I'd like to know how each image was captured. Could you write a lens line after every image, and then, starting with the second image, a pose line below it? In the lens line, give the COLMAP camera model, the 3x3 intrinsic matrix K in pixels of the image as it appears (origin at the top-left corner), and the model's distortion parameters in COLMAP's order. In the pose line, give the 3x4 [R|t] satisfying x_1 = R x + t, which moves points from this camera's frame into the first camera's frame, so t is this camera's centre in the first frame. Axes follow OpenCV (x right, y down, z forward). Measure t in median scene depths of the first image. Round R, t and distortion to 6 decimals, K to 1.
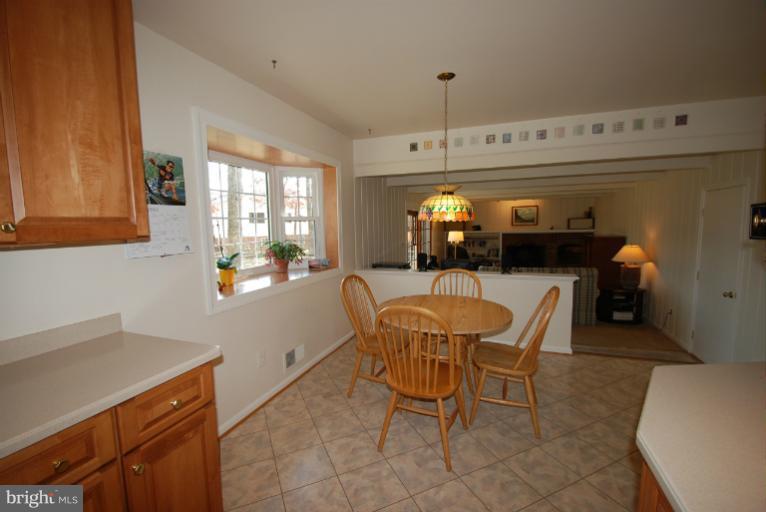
lens RADIAL K [[335.5, 0, 383.0], [0, 335.5, 256.0], [0, 0, 1]] dist [0.001790, 0.000044]
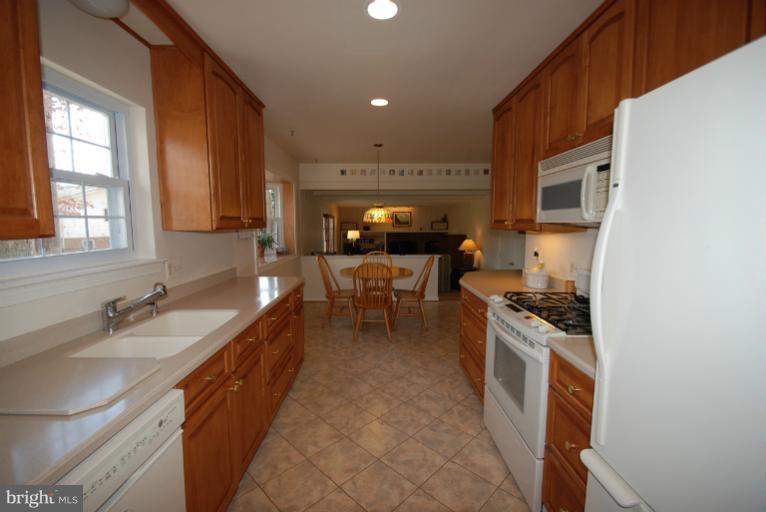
lens RADIAL K [[335.5, 0, 383.0], [0, 335.5, 256.0], [0, 0, 1]] dist [0.001790, 0.000044]
pose [[0.932468, -0.020152, 0.360690, -0.274042], [0.021738, 0.999764, -0.000340, 0.049322], [-0.360598, 0.008157, 0.932686, -0.433401]]
